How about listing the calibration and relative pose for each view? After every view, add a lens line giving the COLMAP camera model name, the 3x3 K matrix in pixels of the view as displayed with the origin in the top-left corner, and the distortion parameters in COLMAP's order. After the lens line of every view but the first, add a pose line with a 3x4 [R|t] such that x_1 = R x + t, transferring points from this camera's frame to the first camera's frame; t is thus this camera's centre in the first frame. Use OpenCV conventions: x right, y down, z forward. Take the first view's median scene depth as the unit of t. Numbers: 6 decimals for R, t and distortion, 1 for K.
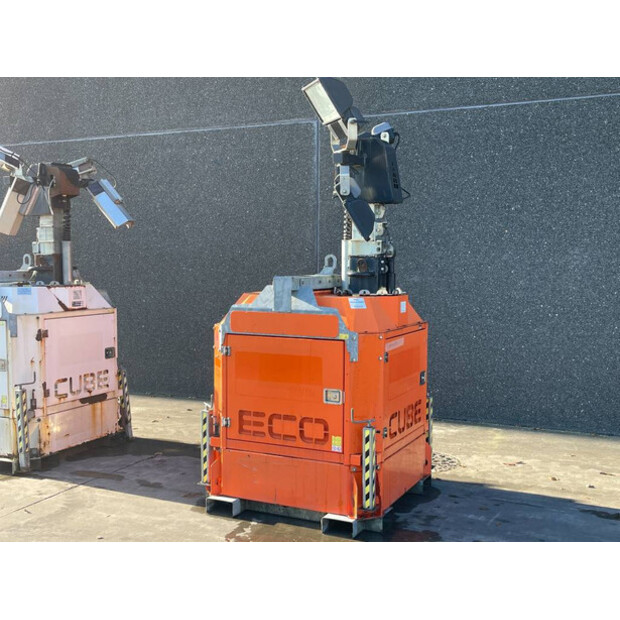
lens RADIAL K [[761.6, 0, 310.0], [0, 761.6, 310.0], [0, 0, 1]] dist [0.085243, -0.035550]
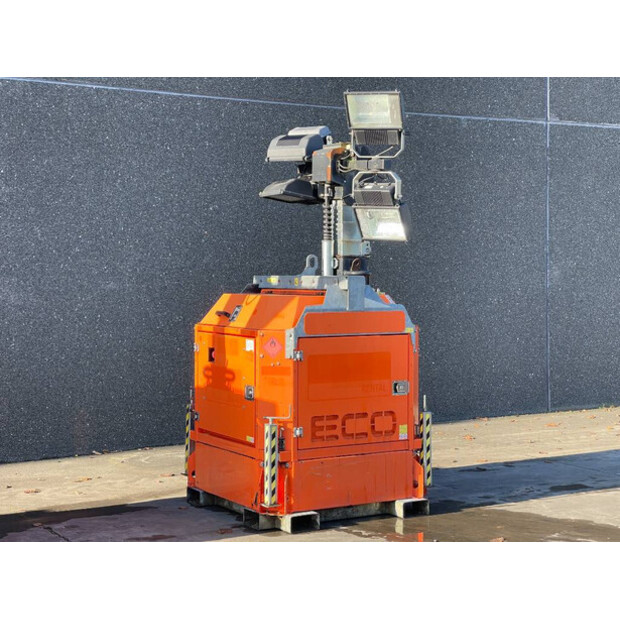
lens RADIAL K [[1133.2, 0, 310.0], [0, 1133.2, 310.0], [0, 0, 1]] dist [0.175510, -0.004388]
pose [[0.557312, -0.035475, 0.829545, -1.238341], [0.061889, 0.998082, 0.001104, -0.003825], [-0.827993, 0.050724, 0.558439, 0.197407]]
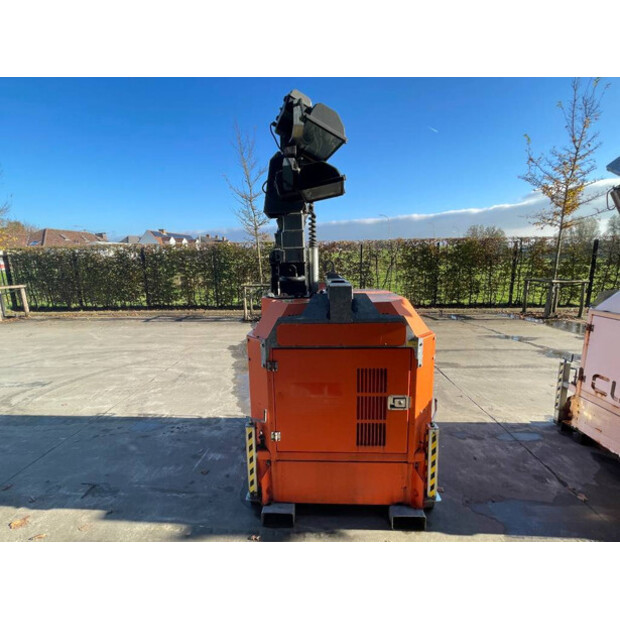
lens RADIAL K [[290.1, 0, 310.0], [0, 290.1, 310.0], [0, 0, 1]] dist [-0.005641, 0.000286]
pose [[-0.920442, 0.077247, -0.383170, 0.232123], [-0.009784, 0.975417, 0.220148, -0.100132], [0.390756, 0.206382, -0.897060, 1.444184]]
